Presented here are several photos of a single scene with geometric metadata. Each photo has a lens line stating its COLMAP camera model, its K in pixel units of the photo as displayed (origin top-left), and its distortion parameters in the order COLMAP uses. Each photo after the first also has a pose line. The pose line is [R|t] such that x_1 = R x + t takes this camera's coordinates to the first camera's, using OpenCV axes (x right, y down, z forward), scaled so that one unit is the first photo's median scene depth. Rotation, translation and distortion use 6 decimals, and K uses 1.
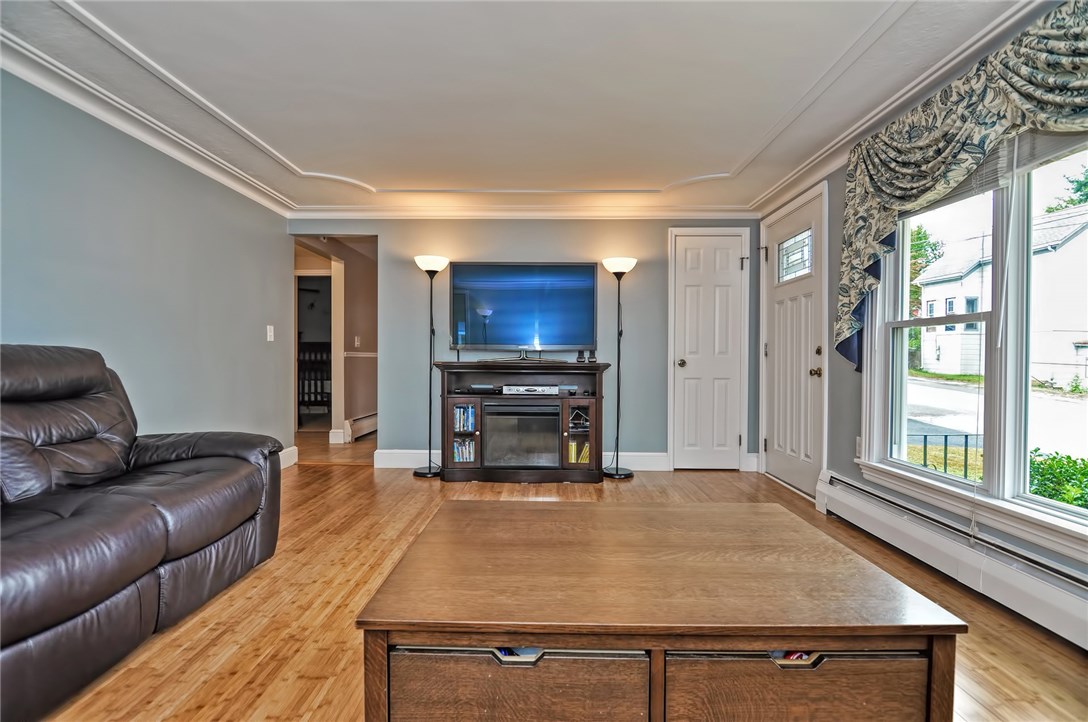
lens RADIAL K [[527.2, 0, 544.4], [0, 527.2, 365.4], [0, 0, 1]] dist [-0.014922, -0.004132]
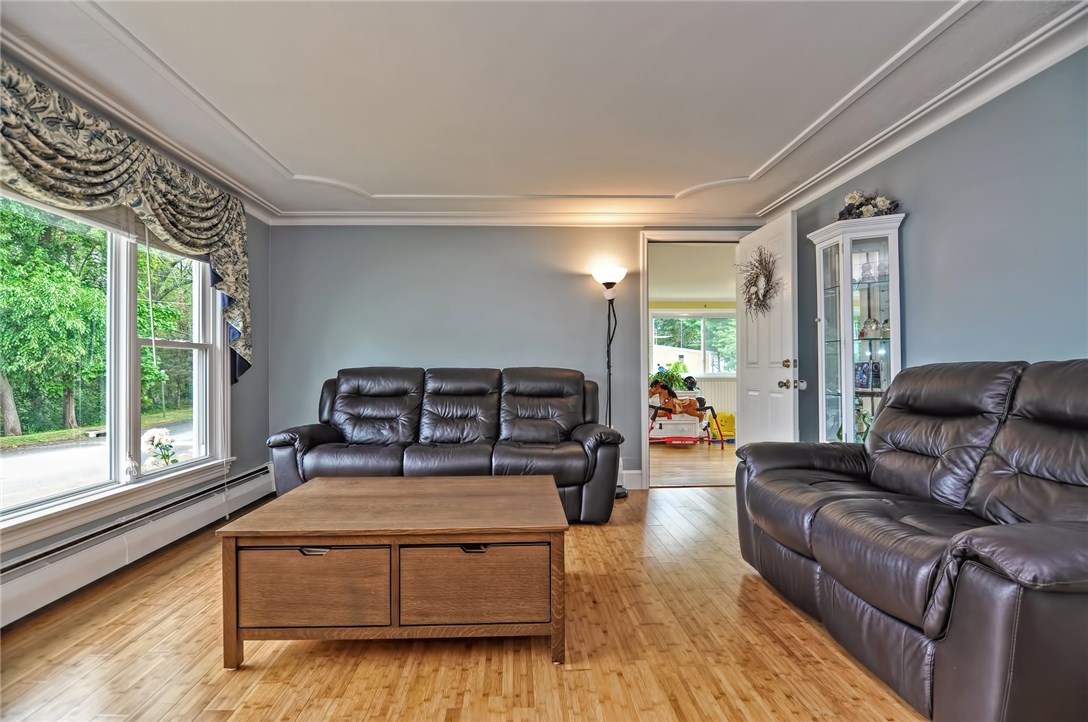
lens RADIAL K [[527.2, 0, 525.8], [0, 527.2, 370.7], [0, 0, 1]] dist [-0.014922, -0.004132]
pose [[-0.999535, -0.007463, -0.029581, -0.035871], [-0.007943, 0.999838, 0.016156, -0.013126], [0.029455, 0.016383, -0.999432, 0.840512]]
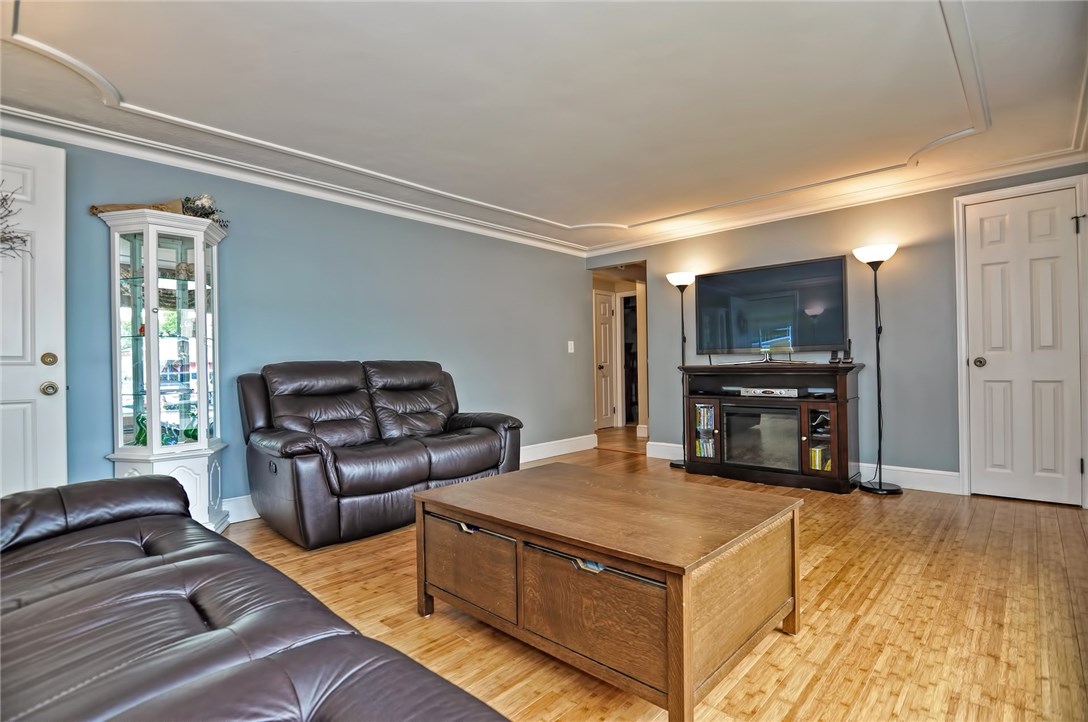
lens RADIAL K [[527.2, 0, 534.6], [0, 527.2, 359.5], [0, 0, 1]] dist [-0.014922, -0.004132]
pose [[0.733727, -0.027054, -0.678905, 0.322271], [0.011005, 0.999549, -0.027938, 0.007493], [0.679355, 0.013028, 0.733694, -0.040029]]
